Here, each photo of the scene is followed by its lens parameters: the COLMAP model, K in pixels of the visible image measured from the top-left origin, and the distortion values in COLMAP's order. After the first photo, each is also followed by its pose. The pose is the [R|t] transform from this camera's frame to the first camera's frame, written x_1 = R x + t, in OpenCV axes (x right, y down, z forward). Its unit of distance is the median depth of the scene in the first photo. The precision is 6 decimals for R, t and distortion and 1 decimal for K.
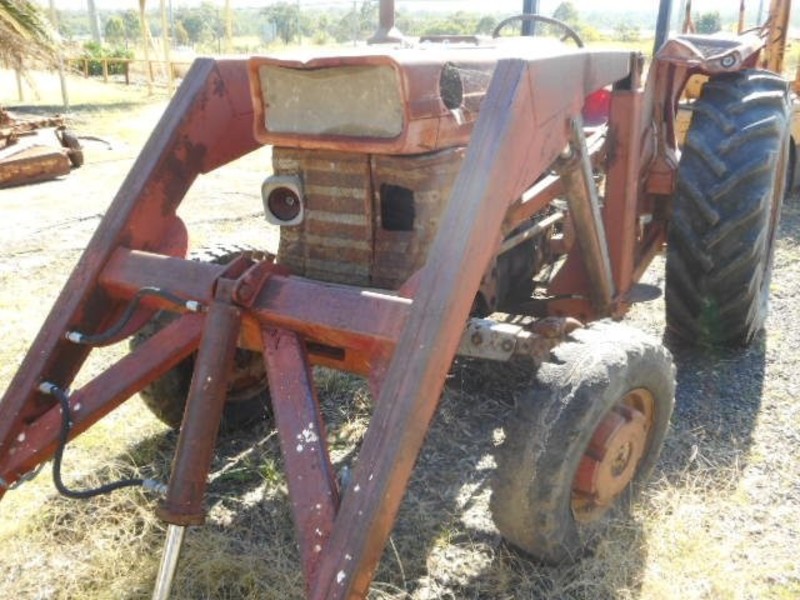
lens RADIAL K [[796.9, 0, 397.8], [0, 796.9, 304.1], [0, 0, 1]] dist [-0.009234, 0.000000]
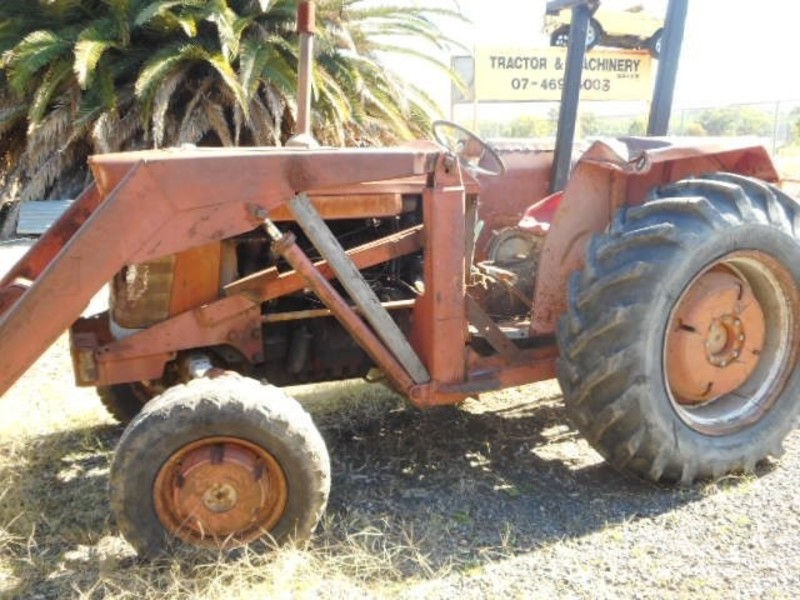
lens RADIAL K [[796.9, 0, 417.0], [0, 796.9, 295.7], [0, 0, 1]] dist [-0.009234, 0.000000]
pose [[0.786918, 0.110568, -0.607071, 1.207027], [-0.185662, 0.980652, -0.062055, -0.074642], [0.588464, 0.161542, 0.792221, 0.217527]]
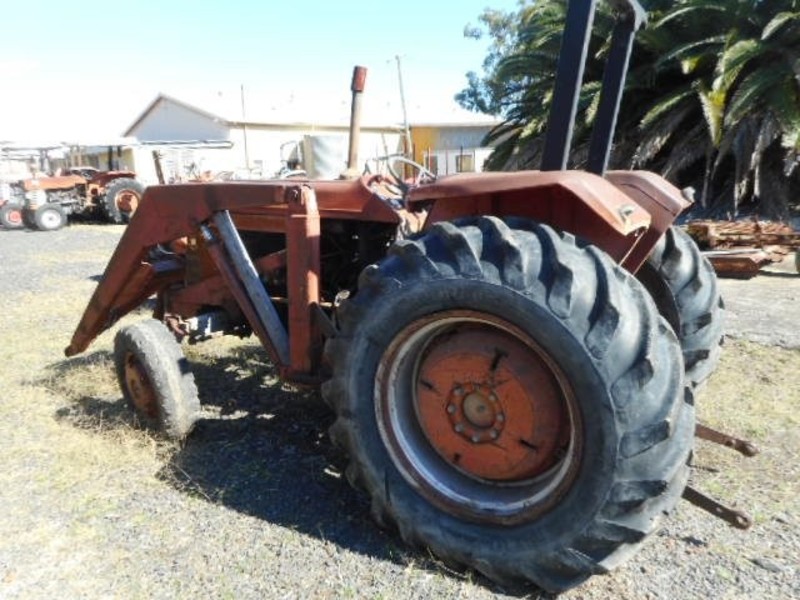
lens RADIAL K [[619.4, 0, 394.2], [0, 619.4, 304.9], [0, 0, 1]] dist [0.013172, -0.005990]
pose [[-0.081301, 0.212321, -0.973812, 1.684638], [-0.303131, 0.925494, 0.227094, -0.522156], [0.949474, 0.313656, -0.010882, 1.540746]]
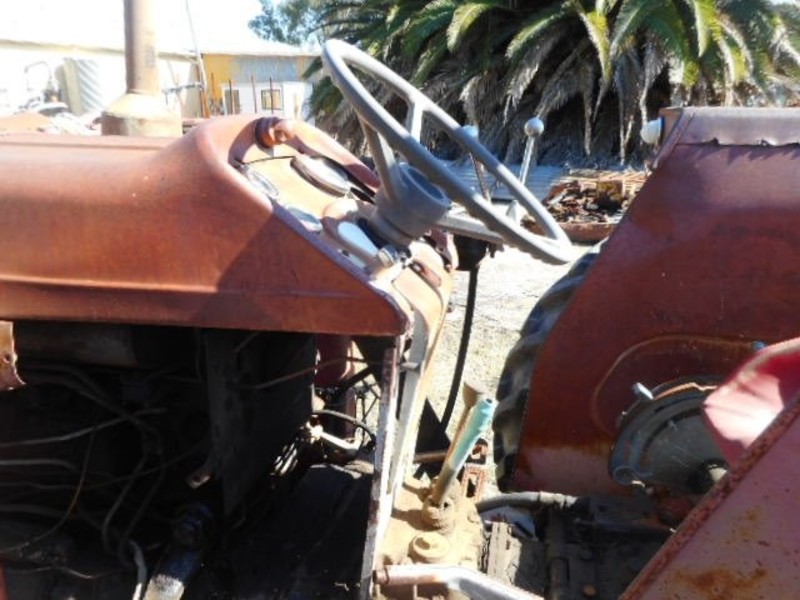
lens RADIAL K [[619.4, 0, 396.1], [0, 619.4, 306.0], [0, 0, 1]] dist [0.013172, -0.005990]
pose [[0.231222, 0.298450, -0.925994, 0.618447], [-0.307211, 0.925487, 0.221576, -0.466640], [0.923124, 0.233242, 0.305680, 1.384338]]
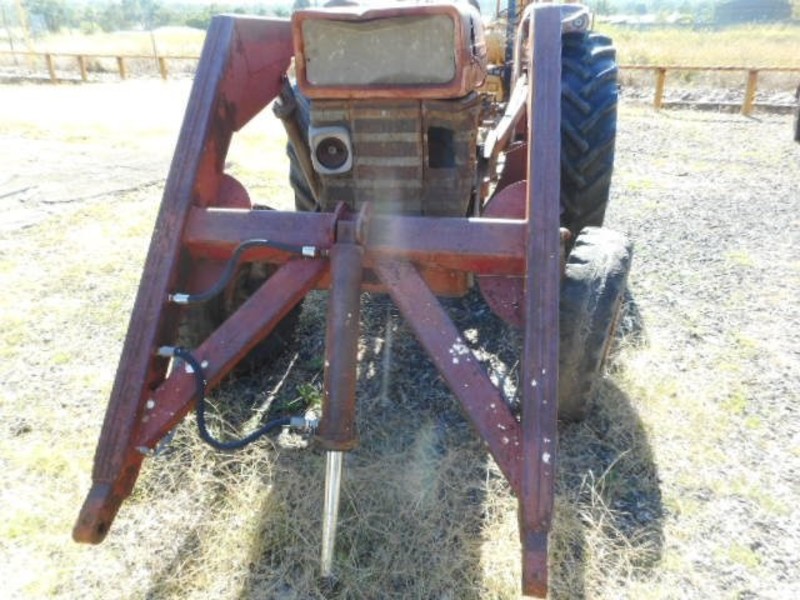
lens RADIAL K [[619.4, 0, 395.9], [0, 619.4, 309.6], [0, 0, 1]] dist [0.013172, -0.005990]
pose [[0.940669, -0.151891, 0.303432, -0.369858], [0.119855, 0.985309, 0.121661, -0.007227], [-0.317454, -0.078075, 0.945054, 0.157912]]
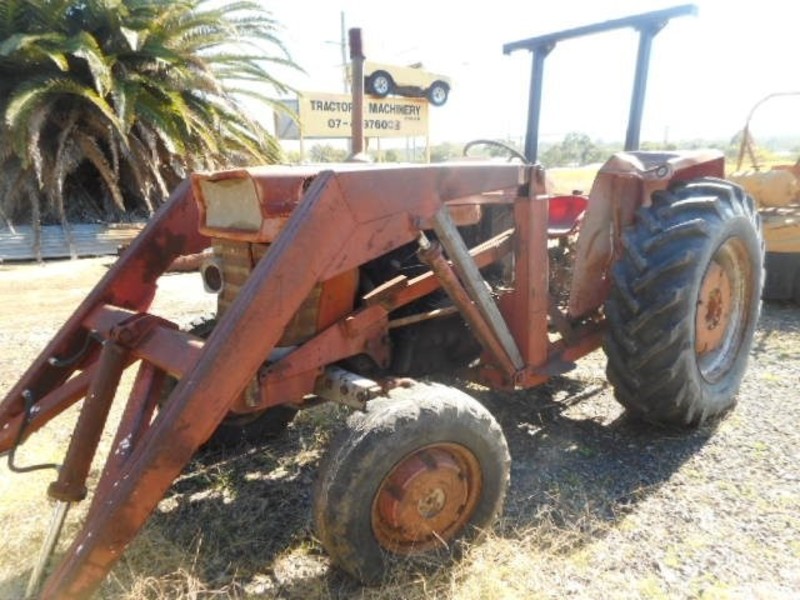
lens RADIAL K [[619.4, 0, 392.8], [0, 619.4, 302.9], [0, 0, 1]] dist [0.013172, -0.005990]
pose [[0.948887, 0.045378, -0.312337, 0.514047], [-0.078620, 0.992399, -0.094669, -0.005754], [0.305668, 0.114387, 0.945242, 0.090892]]
